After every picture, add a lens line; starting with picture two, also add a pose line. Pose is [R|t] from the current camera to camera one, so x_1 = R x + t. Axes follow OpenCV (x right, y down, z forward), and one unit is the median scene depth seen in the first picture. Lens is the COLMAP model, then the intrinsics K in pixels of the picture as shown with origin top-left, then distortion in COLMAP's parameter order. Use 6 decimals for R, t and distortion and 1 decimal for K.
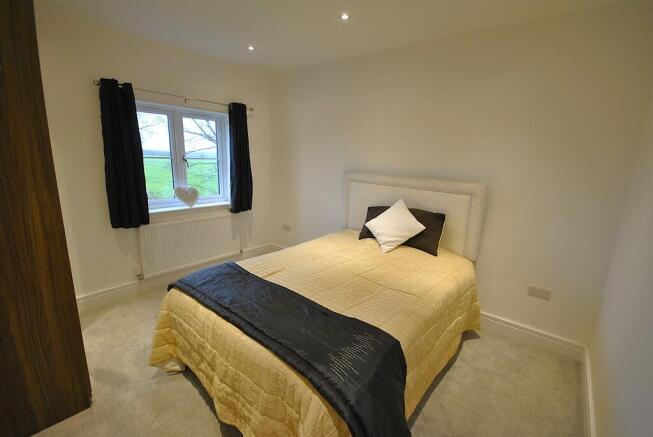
lens RADIAL K [[296.3, 0, 326.5], [0, 296.3, 218.5], [0, 0, 1]] dist [0.001051, 0.000120]
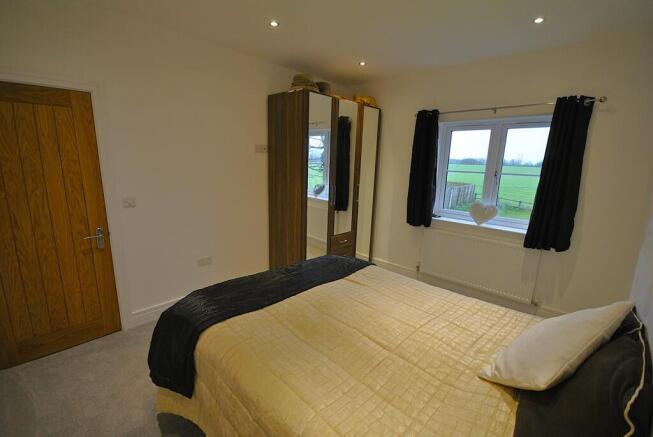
lens RADIAL K [[287.8, 0, 326.5], [0, 287.8, 218.5], [0, 0, 1]] dist [-0.016593, 0.000172]
pose [[-0.069726, 0.161257, -0.984446, 0.510239], [-0.239760, 0.955212, 0.173450, -0.109776], [0.968325, 0.248125, -0.027940, 0.618456]]
